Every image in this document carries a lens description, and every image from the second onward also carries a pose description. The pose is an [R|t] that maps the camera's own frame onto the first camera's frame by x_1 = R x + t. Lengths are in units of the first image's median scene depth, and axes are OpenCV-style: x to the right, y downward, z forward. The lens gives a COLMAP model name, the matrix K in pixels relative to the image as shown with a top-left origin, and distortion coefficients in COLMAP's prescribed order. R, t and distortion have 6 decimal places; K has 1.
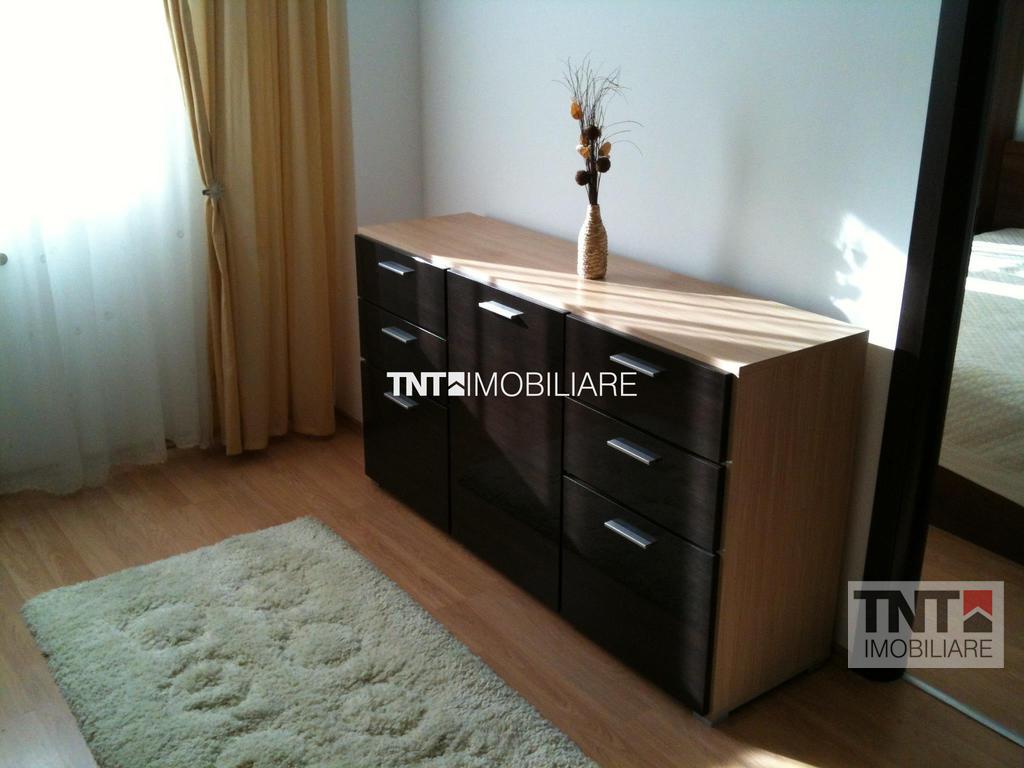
lens RADIAL K [[1072.8, 0, 513.5], [0, 1072.8, 366.8], [0, 0, 1]] dist [0.149259, -0.364003]
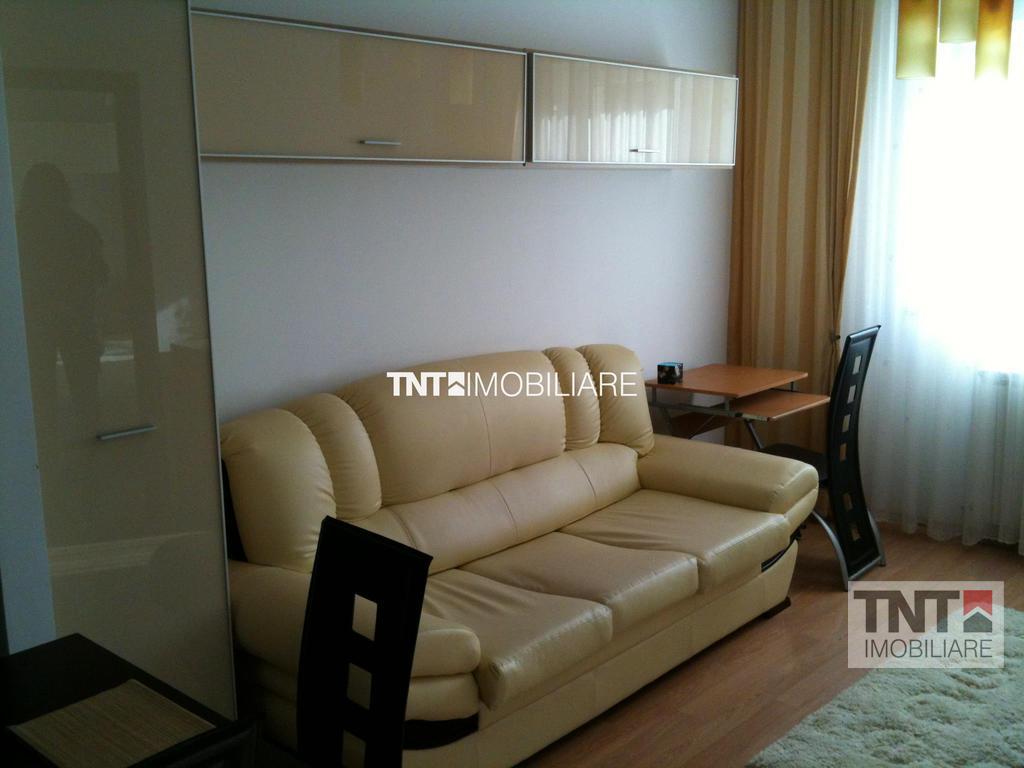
lens RADIAL K [[1072.8, 0, 513.5], [0, 1072.8, 366.8], [0, 0, 1]] dist [0.149259, -0.364003]
pose [[0.196061, 0.157177, -0.967913, 0.834861], [-0.320605, 0.943097, 0.088205, -0.010779], [0.926700, 0.293024, 0.235296, 0.008542]]
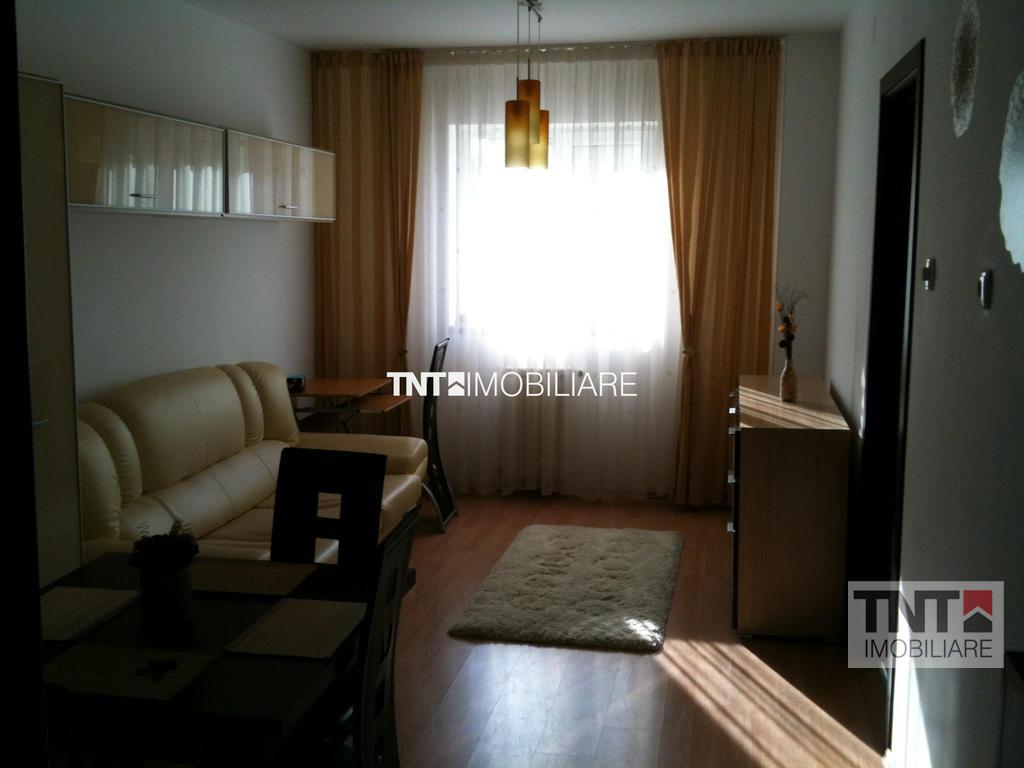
lens RADIAL K [[1072.8, 0, 513.5], [0, 1072.8, 366.8], [0, 0, 1]] dist [0.149259, -0.364003]
pose [[0.678518, 0.088157, -0.729275, 1.074335], [-0.247781, 0.962057, -0.114238, 0.178636], [0.691533, 0.258213, 0.674617, -0.515558]]
